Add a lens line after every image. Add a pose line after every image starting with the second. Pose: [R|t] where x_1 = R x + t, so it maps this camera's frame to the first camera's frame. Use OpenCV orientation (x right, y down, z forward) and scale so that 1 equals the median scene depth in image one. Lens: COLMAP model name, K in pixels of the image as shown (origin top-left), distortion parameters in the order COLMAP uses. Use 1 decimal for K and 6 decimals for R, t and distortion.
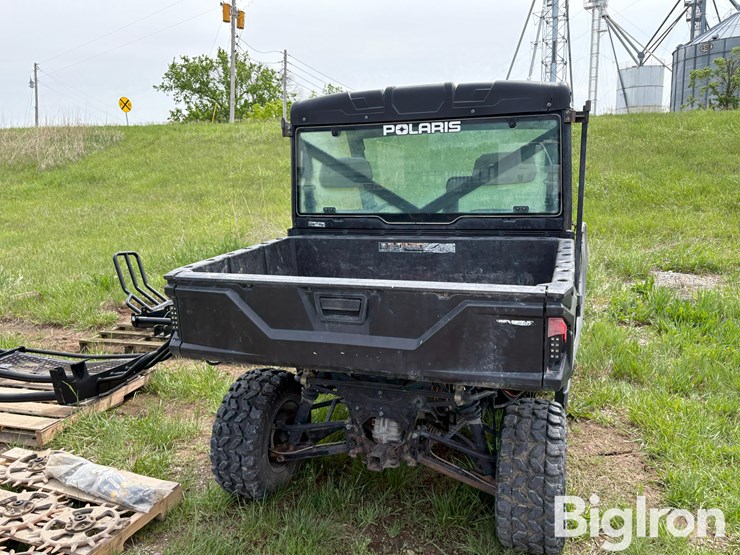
lens RADIAL K [[574.1, 0, 370.0], [0, 574.1, 277.5], [0, 0, 1]] dist [0.053962, -0.059148]
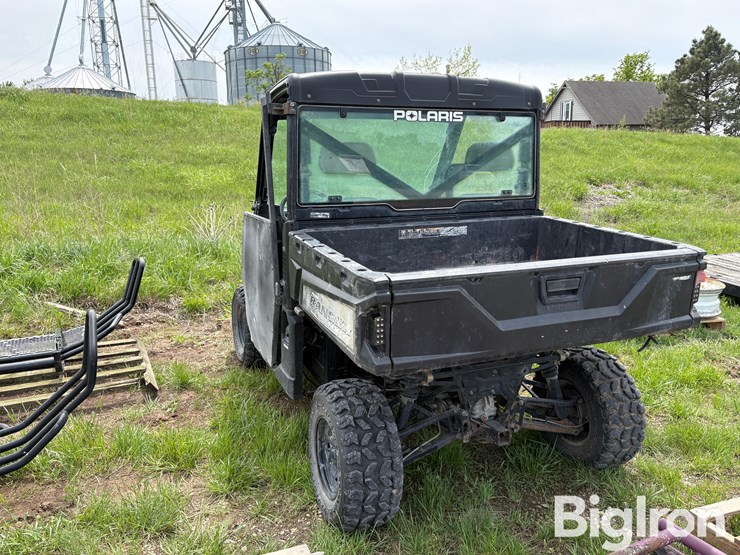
lens RADIAL K [[576.8, 0, 373.8], [0, 576.8, 270.4], [0, 0, 1]] dist [0.025820, -0.002144]
pose [[0.743910, -0.110193, 0.659132, -0.658179], [0.104889, 0.993340, 0.047685, -0.043205], [-0.659997, 0.033662, 0.750514, 0.287990]]
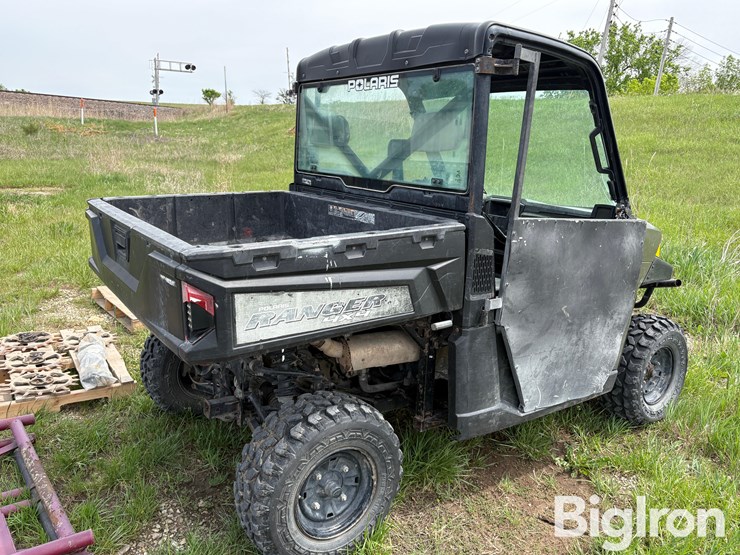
lens RADIAL K [[576.8, 0, 373.8], [0, 576.8, 270.4], [0, 0, 1]] dist [0.025820, -0.002144]
pose [[0.811359, 0.184172, -0.554776, 0.615630], [-0.170830, 0.982344, 0.076275, -0.038638], [0.559029, 0.032886, 0.828496, 0.247543]]
